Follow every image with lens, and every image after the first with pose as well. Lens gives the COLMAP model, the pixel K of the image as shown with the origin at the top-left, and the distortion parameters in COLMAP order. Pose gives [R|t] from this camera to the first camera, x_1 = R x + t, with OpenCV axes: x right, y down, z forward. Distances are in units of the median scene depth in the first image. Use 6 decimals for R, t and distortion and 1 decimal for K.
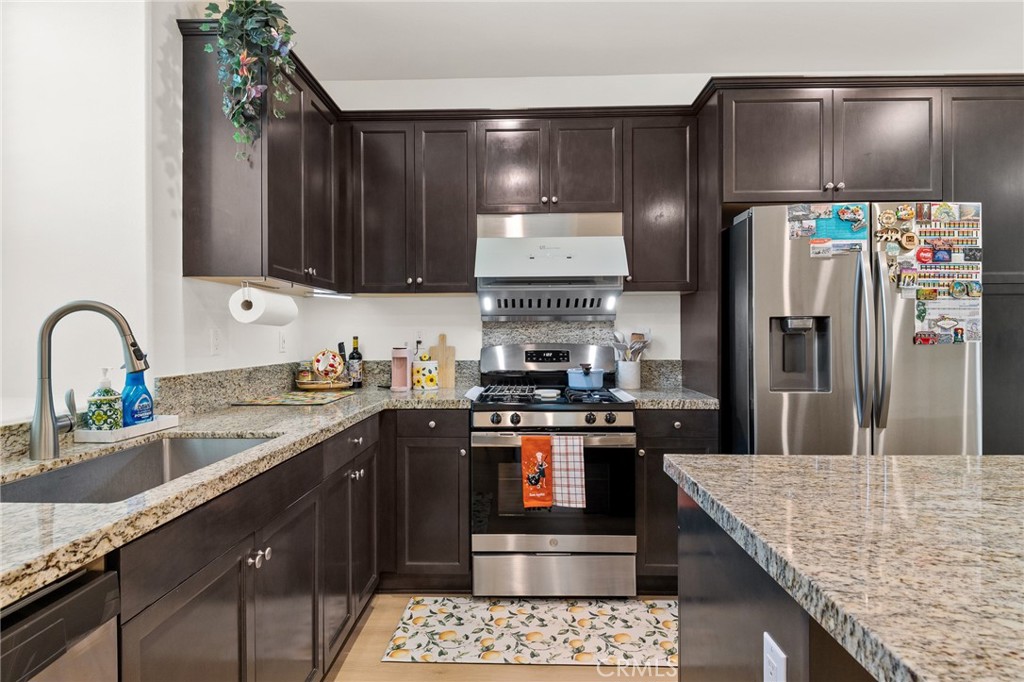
lens RADIAL K [[548.6, 0, 511.1], [0, 548.6, 335.8], [0, 0, 1]] dist [0.007426, -0.009633]
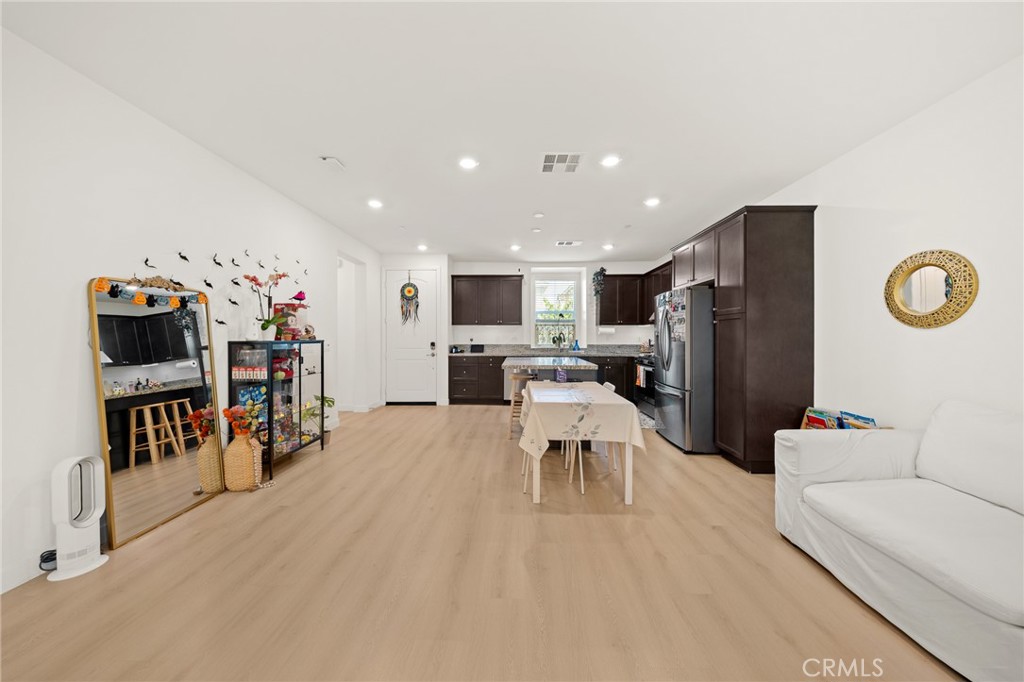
lens RADIAL K [[343.6, 0, 511.7], [0, 343.6, 338.5], [0, 0, 1]] dist [0.002378, -0.002645]
pose [[0.007620, 0.009799, -0.999923, 2.487890], [0.001328, 0.999951, 0.009810, -0.017730], [0.999970, -0.001403, 0.007607, 0.168701]]
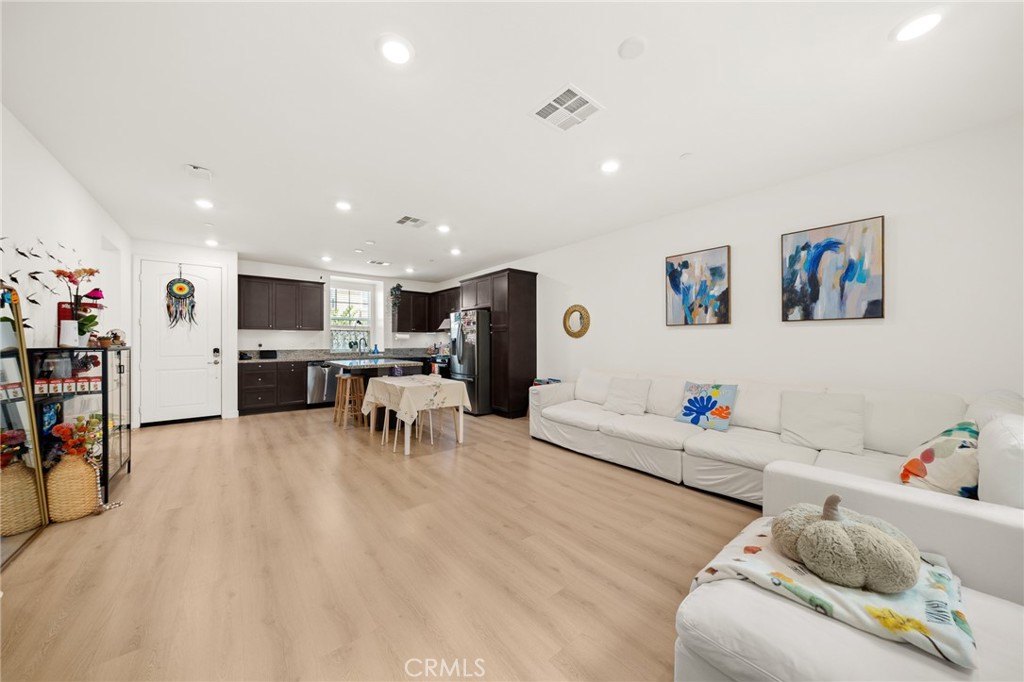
lens RADIAL K [[343.6, 0, 512.9], [0, 343.6, 339.4], [0, 0, 1]] dist [0.002378, -0.002645]
pose [[0.658441, -0.000627, -0.752632, 2.965010], [-0.000644, 0.999999, -0.001396, -0.023312], [0.752632, 0.001404, 0.658440, -0.466810]]
